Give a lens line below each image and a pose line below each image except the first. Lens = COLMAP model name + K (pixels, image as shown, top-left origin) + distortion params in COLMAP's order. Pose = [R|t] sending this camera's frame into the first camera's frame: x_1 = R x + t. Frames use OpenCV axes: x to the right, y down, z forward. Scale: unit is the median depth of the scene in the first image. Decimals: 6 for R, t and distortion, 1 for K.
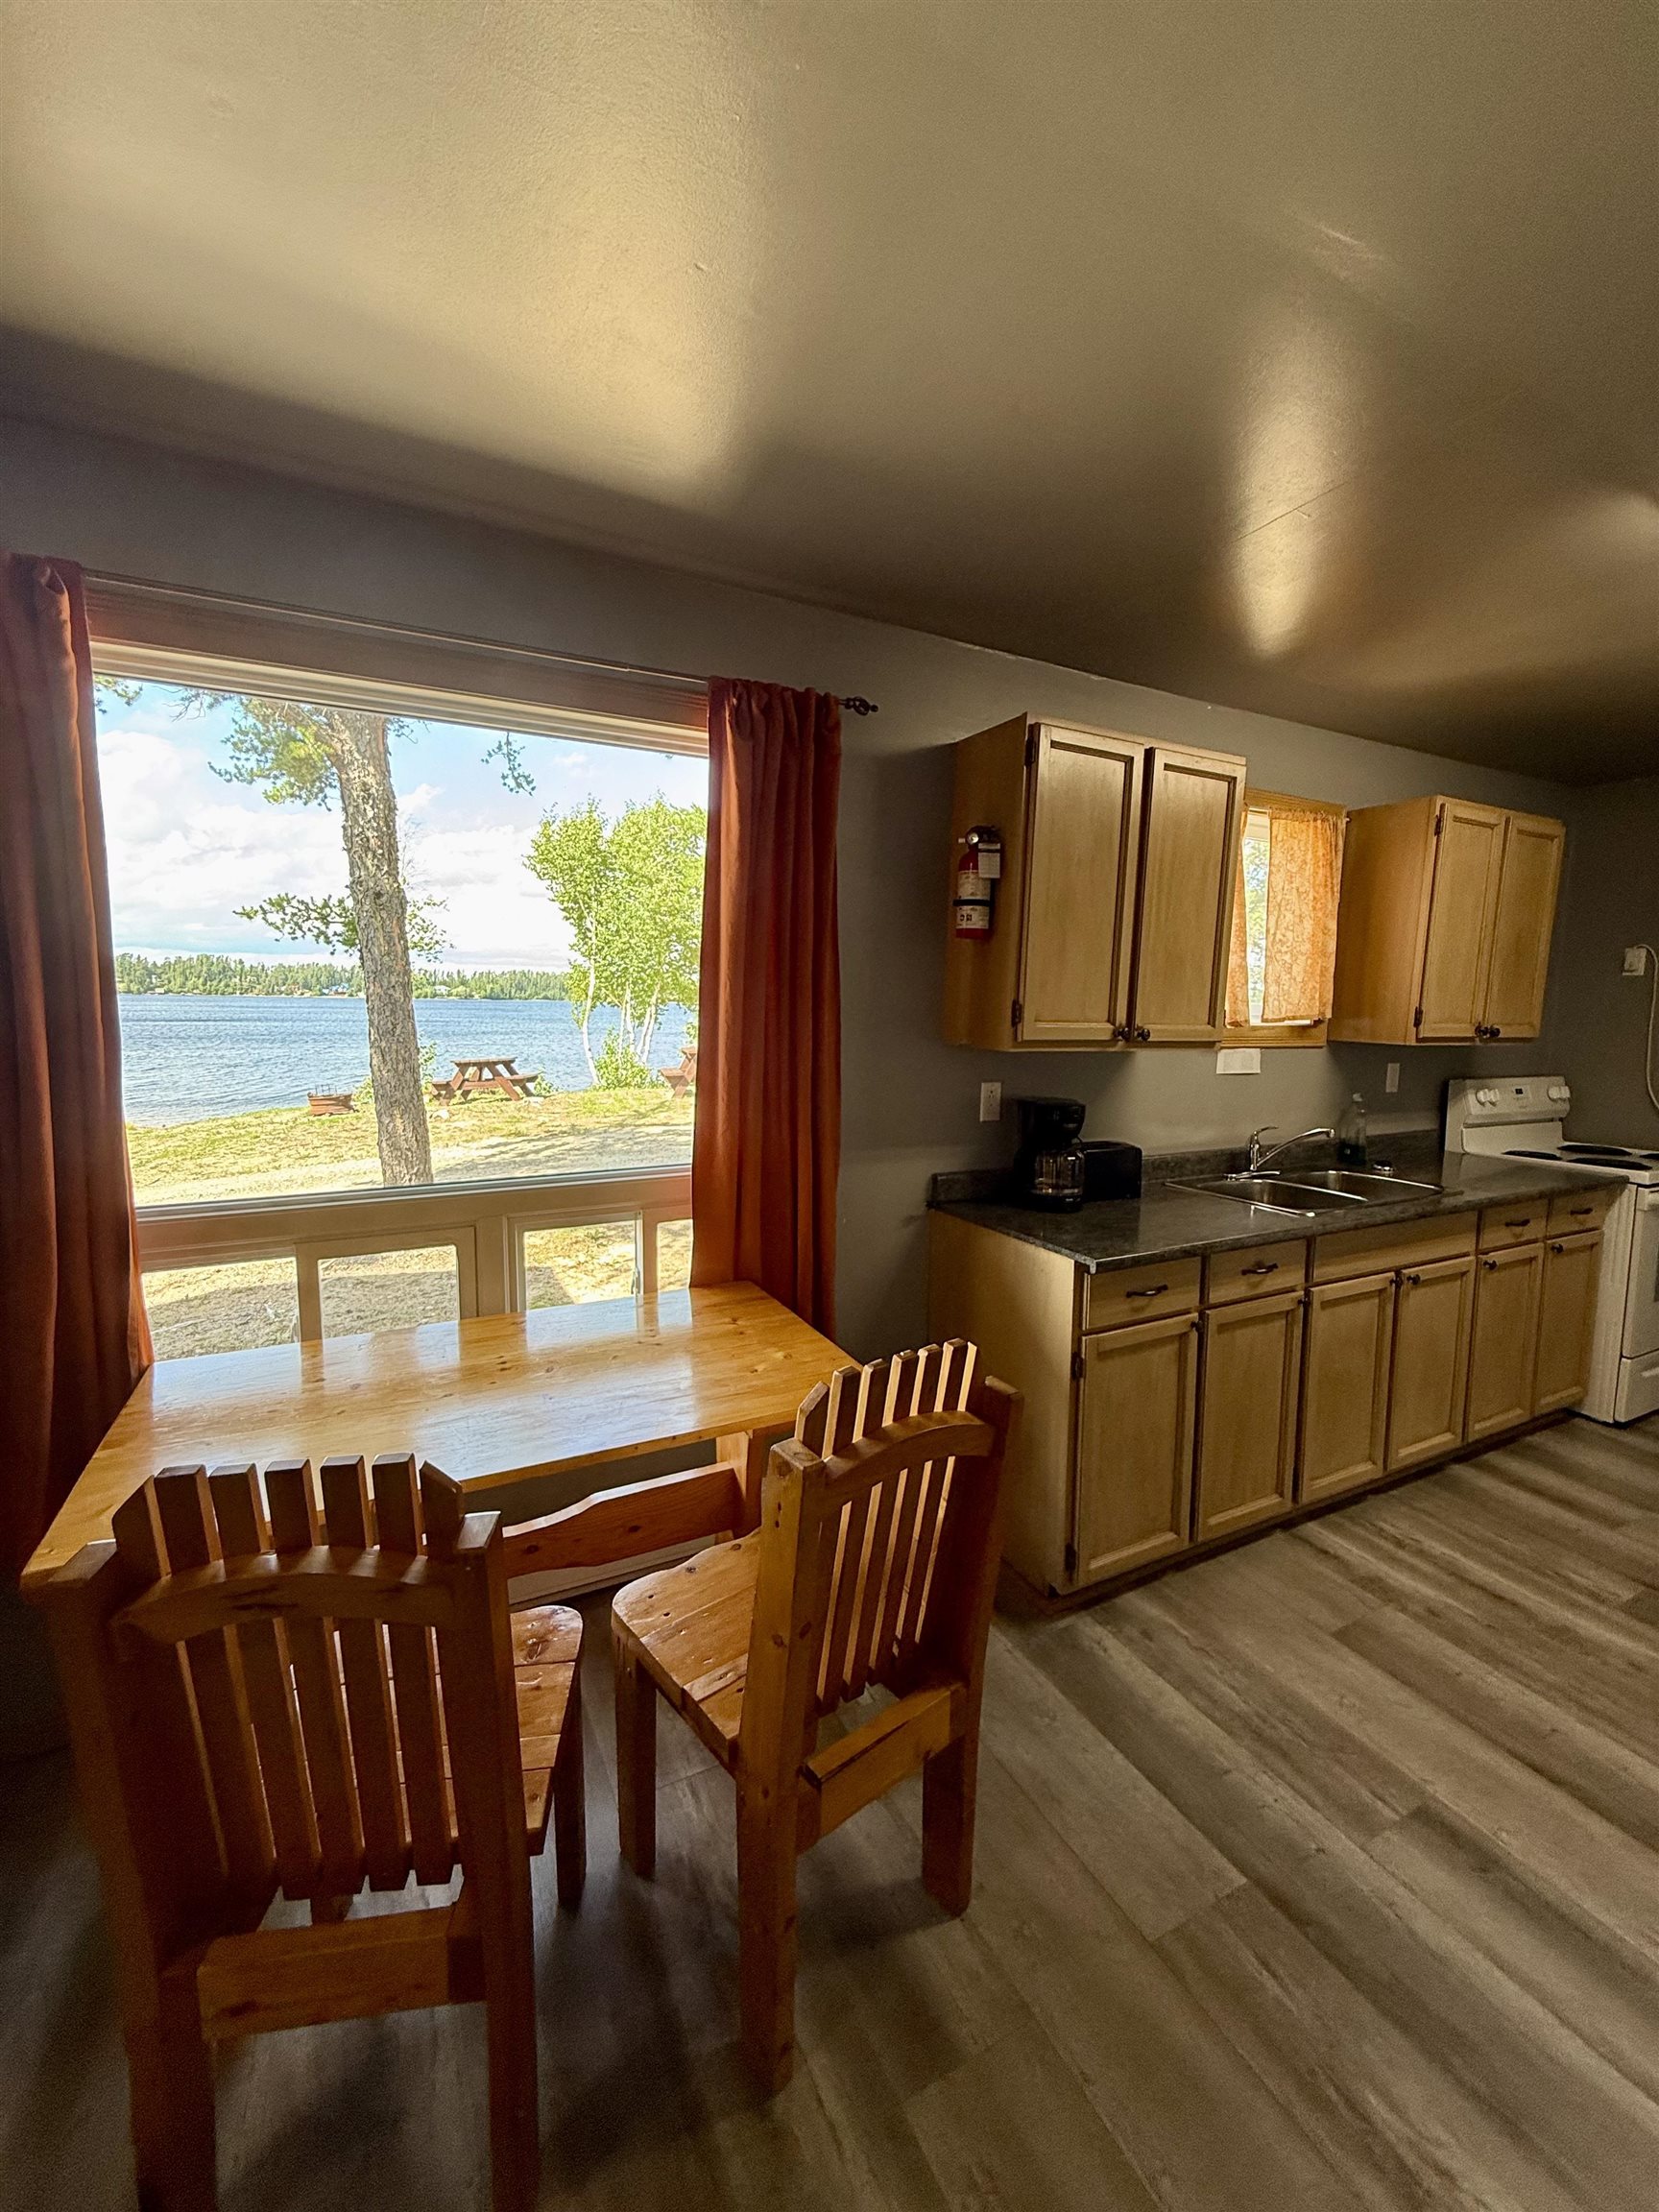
lens RADIAL K [[881.7, 0, 825.9], [0, 881.7, 1097.9], [0, 0, 1]] dist [-0.001568, 0.000514]
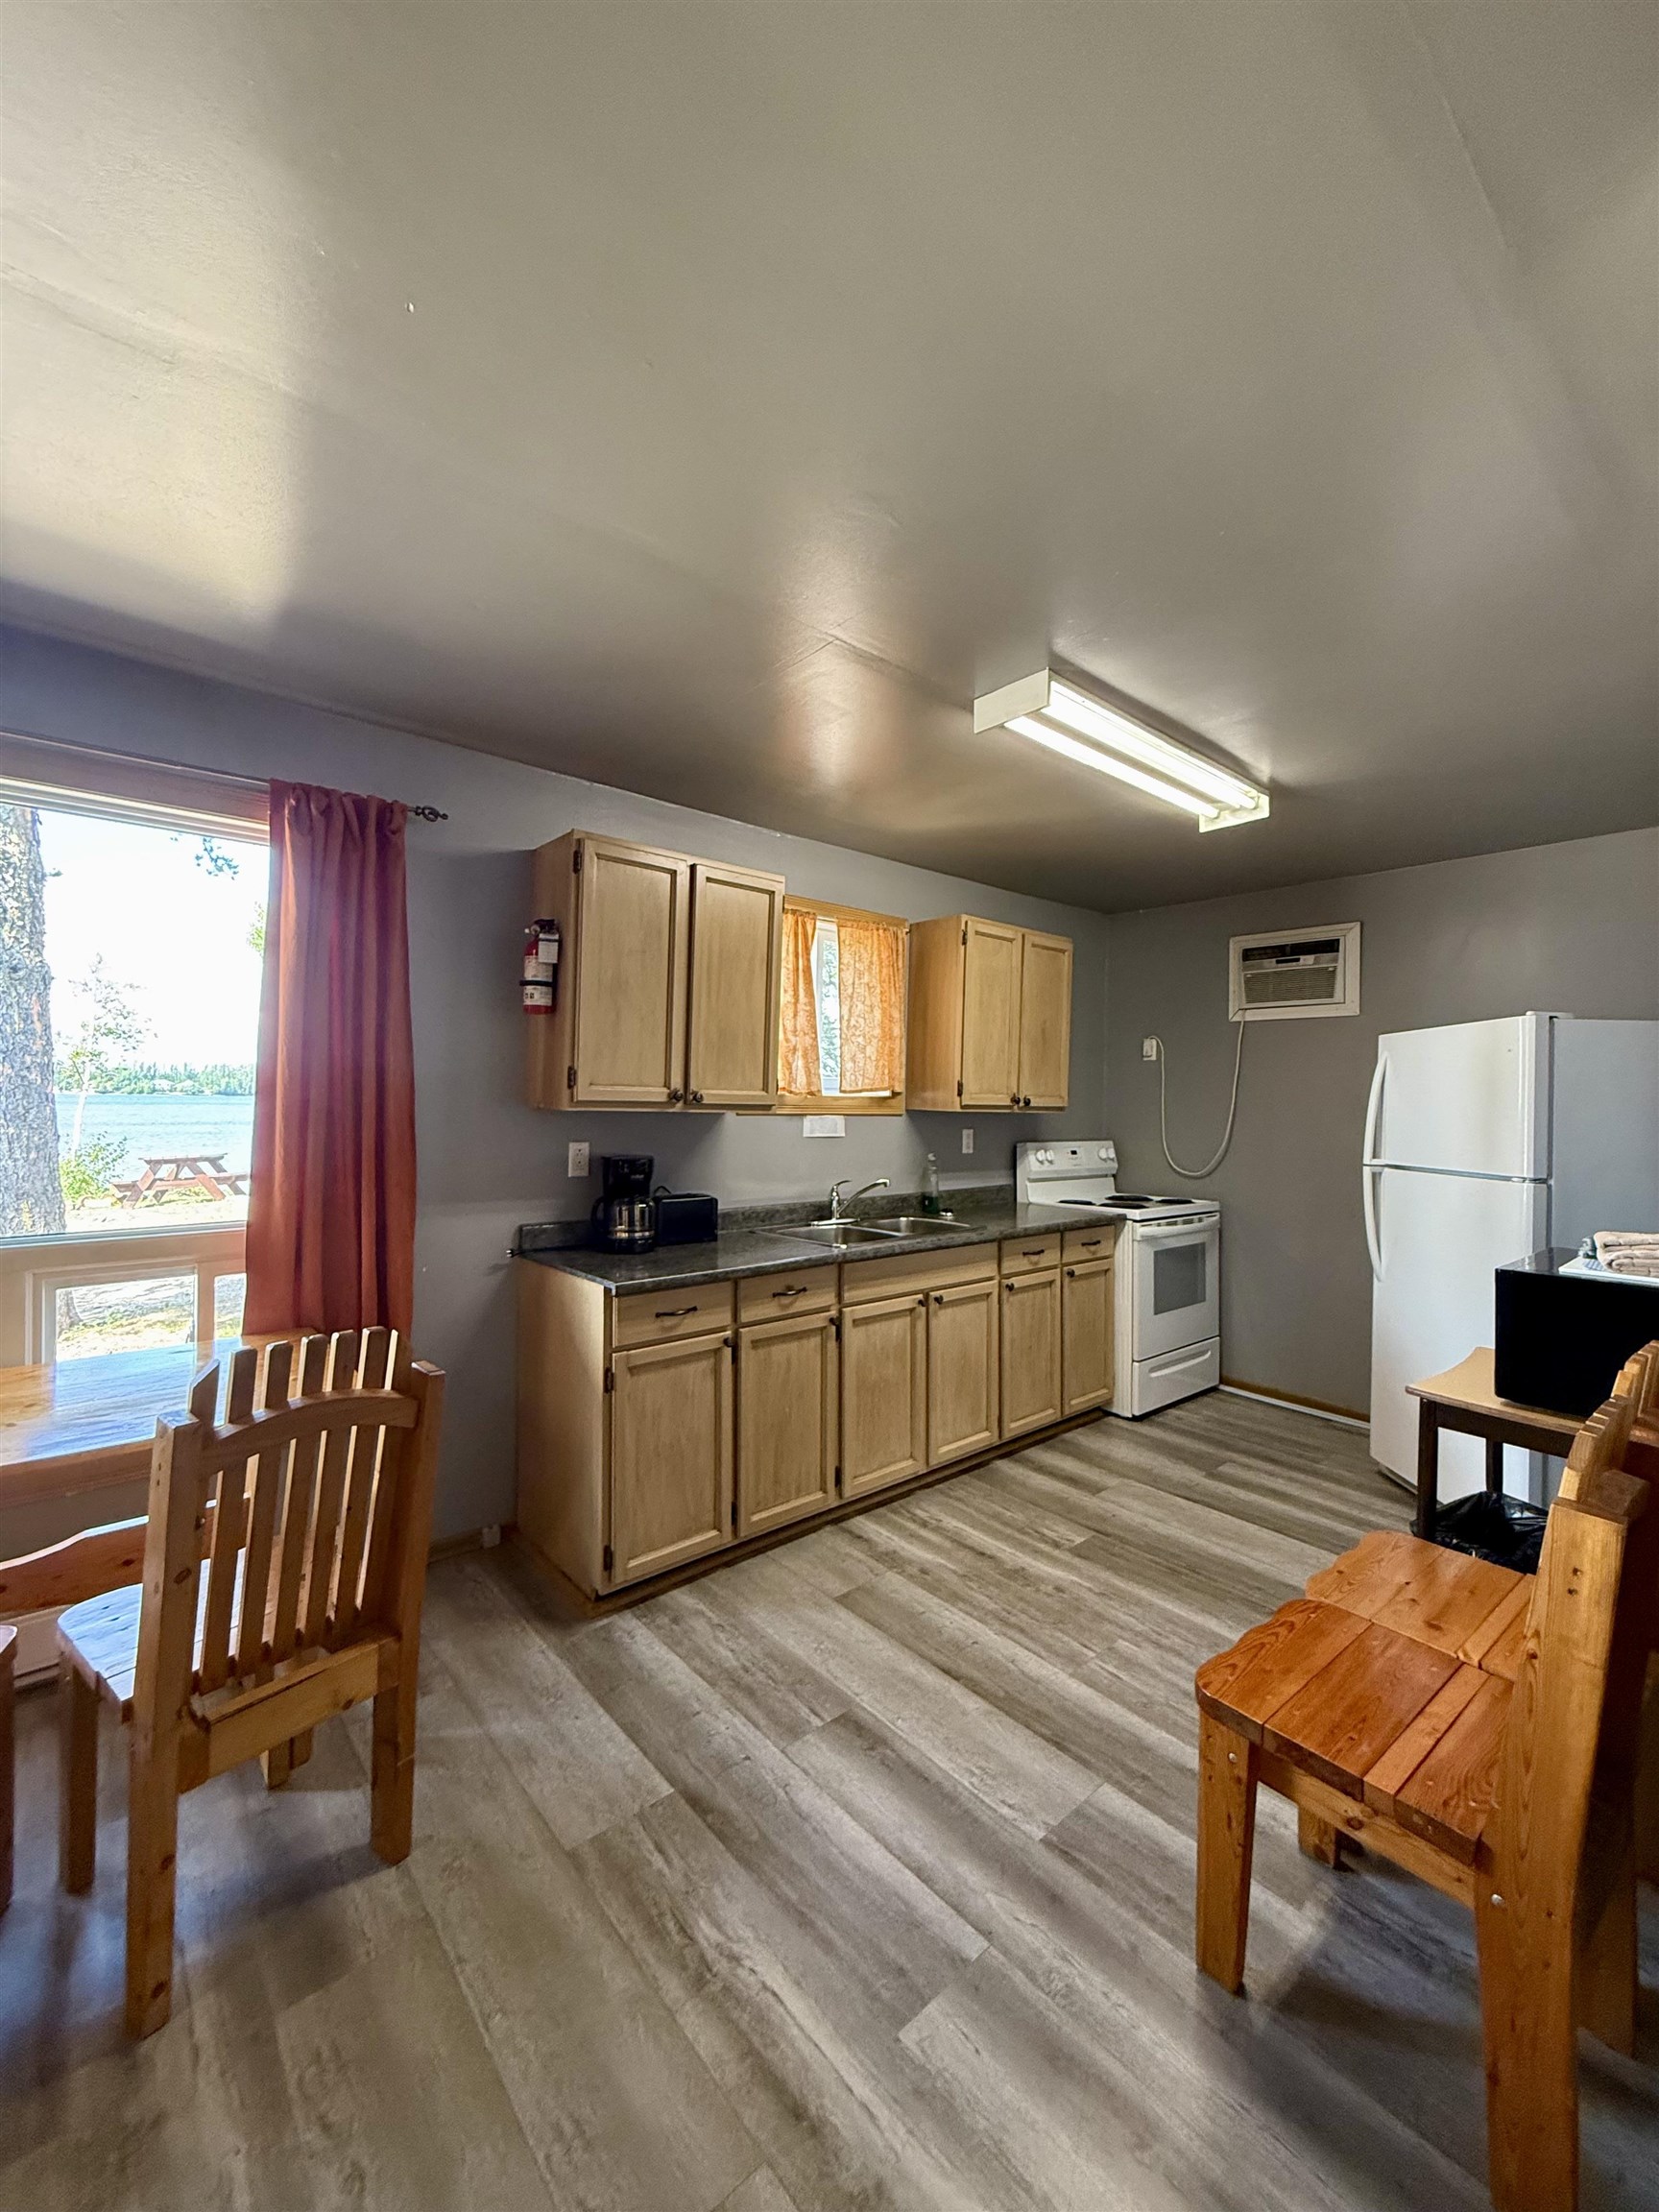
lens RADIAL K [[881.7, 0, 825.9], [0, 881.7, 1097.9], [0, 0, 1]] dist [-0.001568, 0.000514]
pose [[0.972088, -0.001120, 0.234613, 0.251276], [0.026462, 0.994131, -0.104899, 0.057514], [-0.233119, 0.108179, 0.966412, -0.184982]]
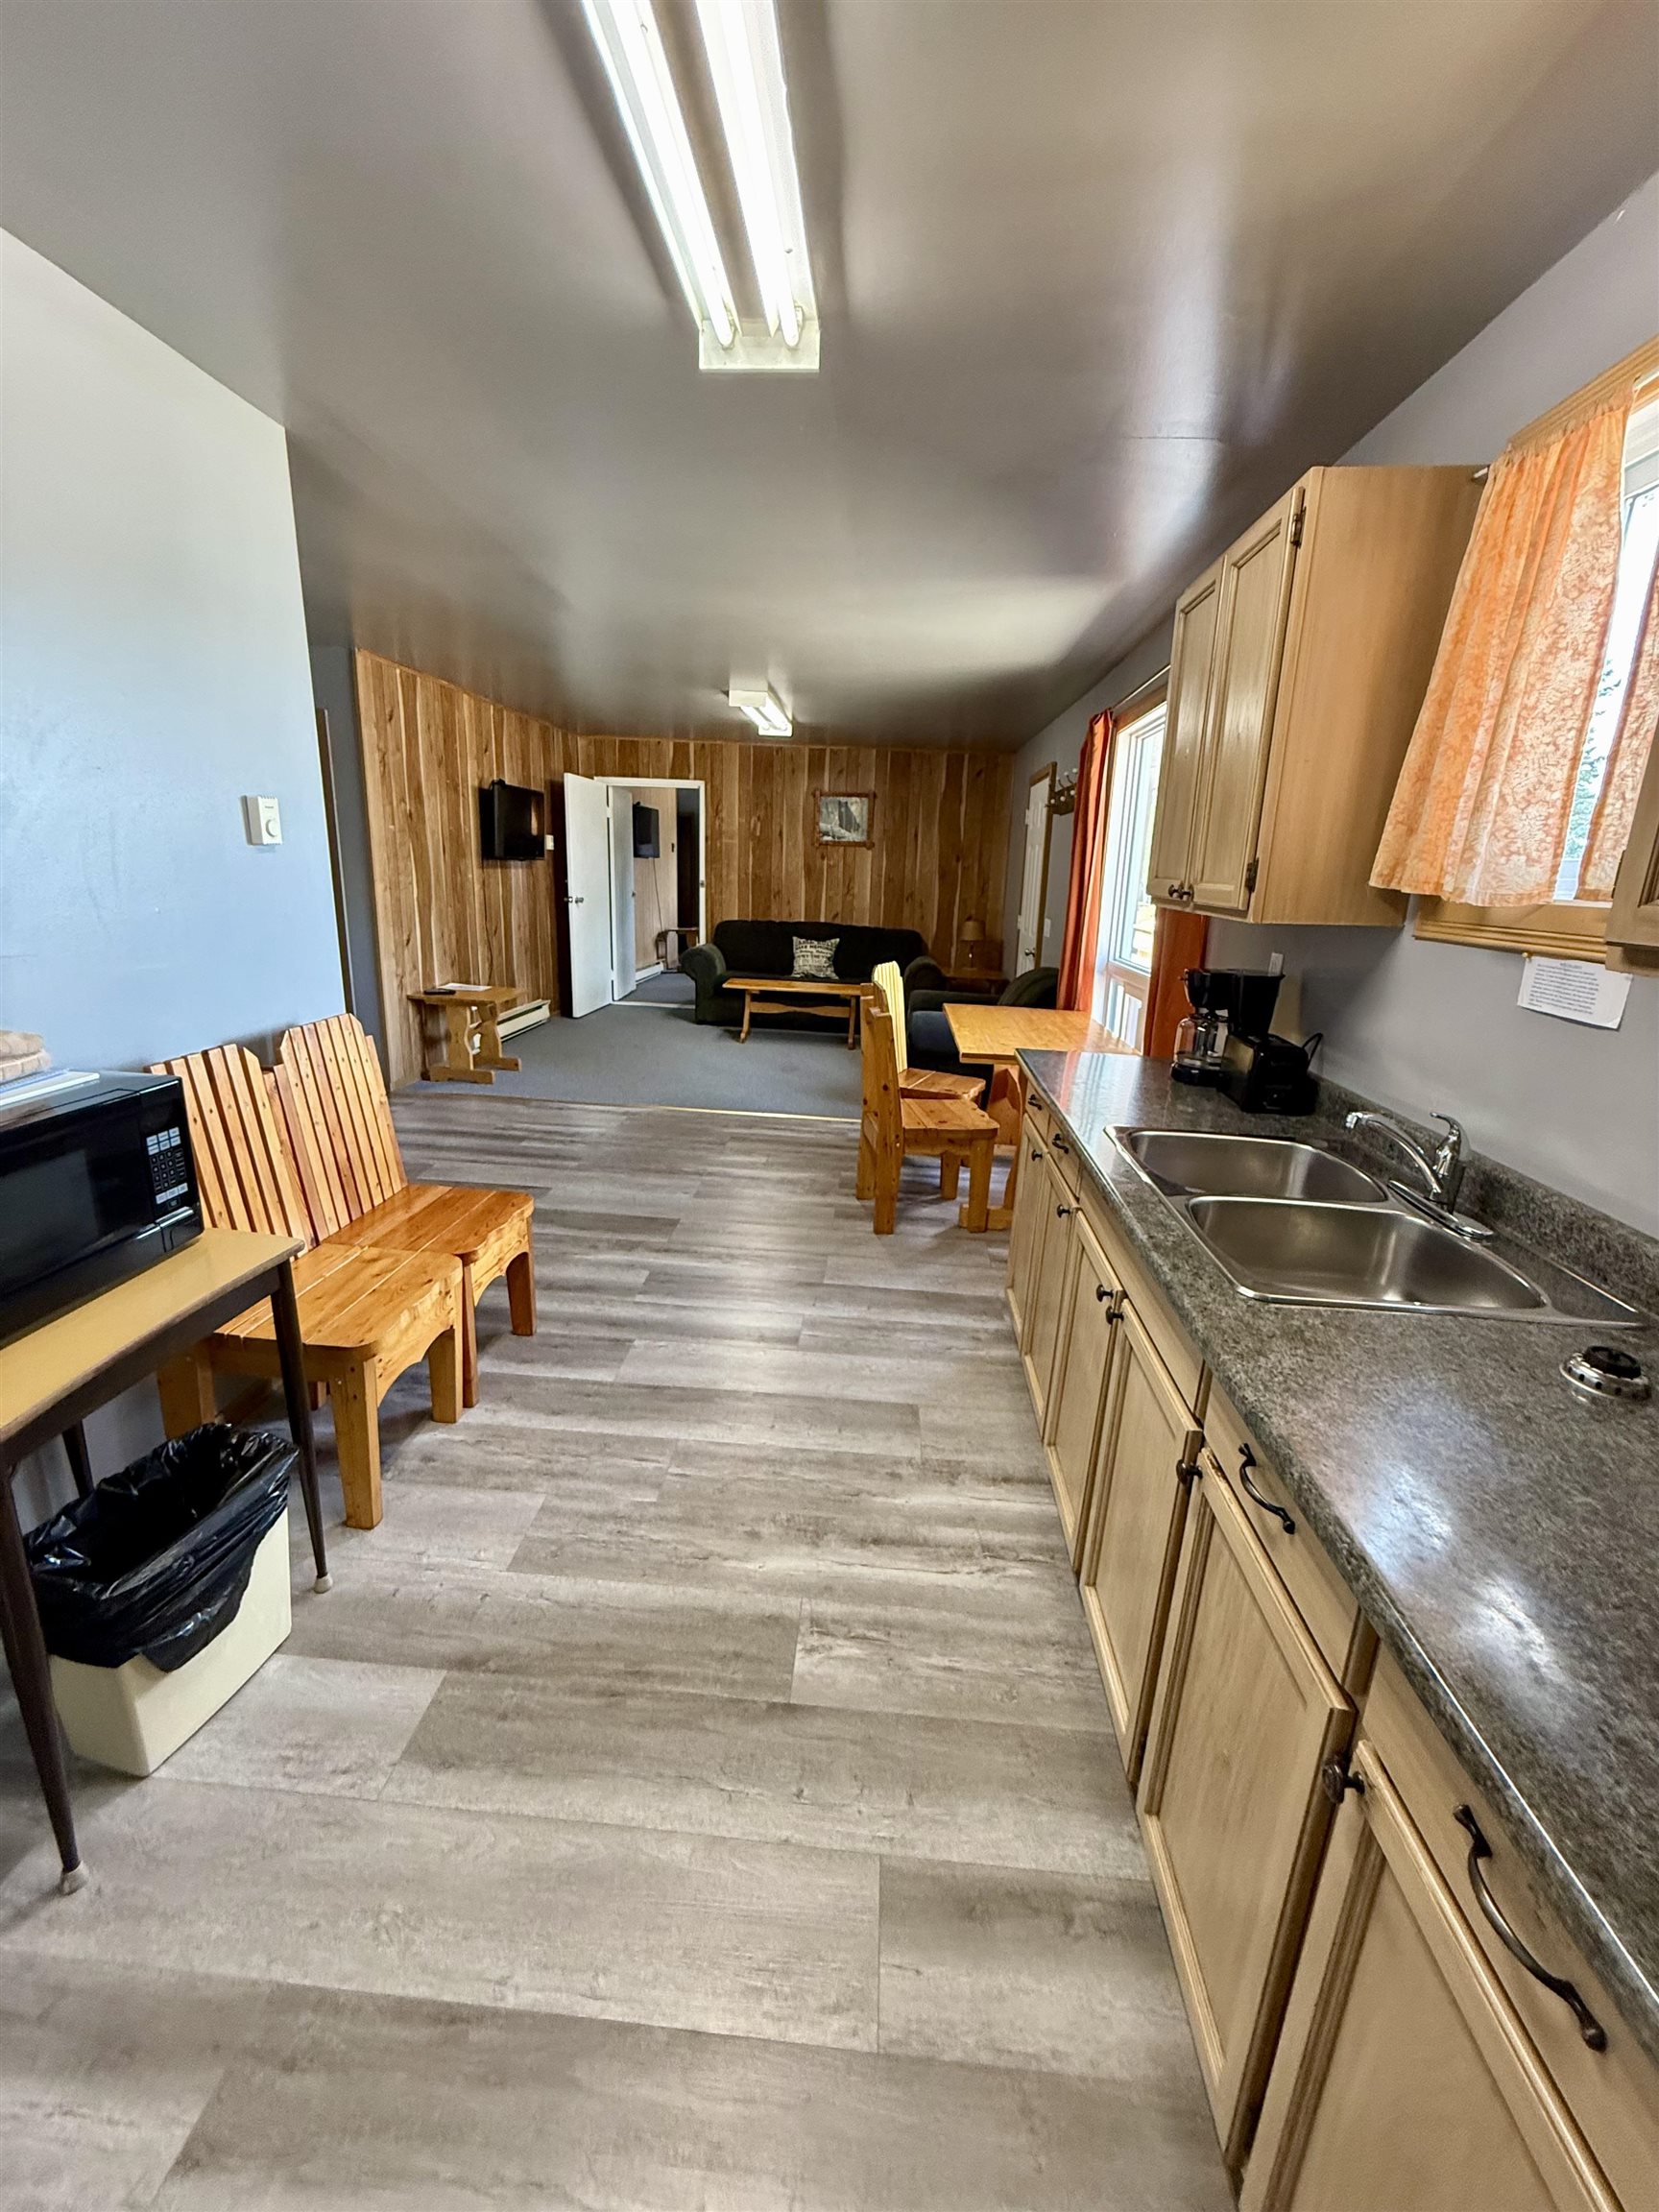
lens RADIAL K [[881.7, 0, 825.9], [0, 881.7, 1097.9], [0, 0, 1]] dist [-0.001568, 0.000514]
pose [[-0.514508, 0.191531, -0.835821, 1.340332], [-0.133907, 0.944830, 0.298940, -0.092508], [0.846965, 0.265730, -0.460475, 1.161433]]
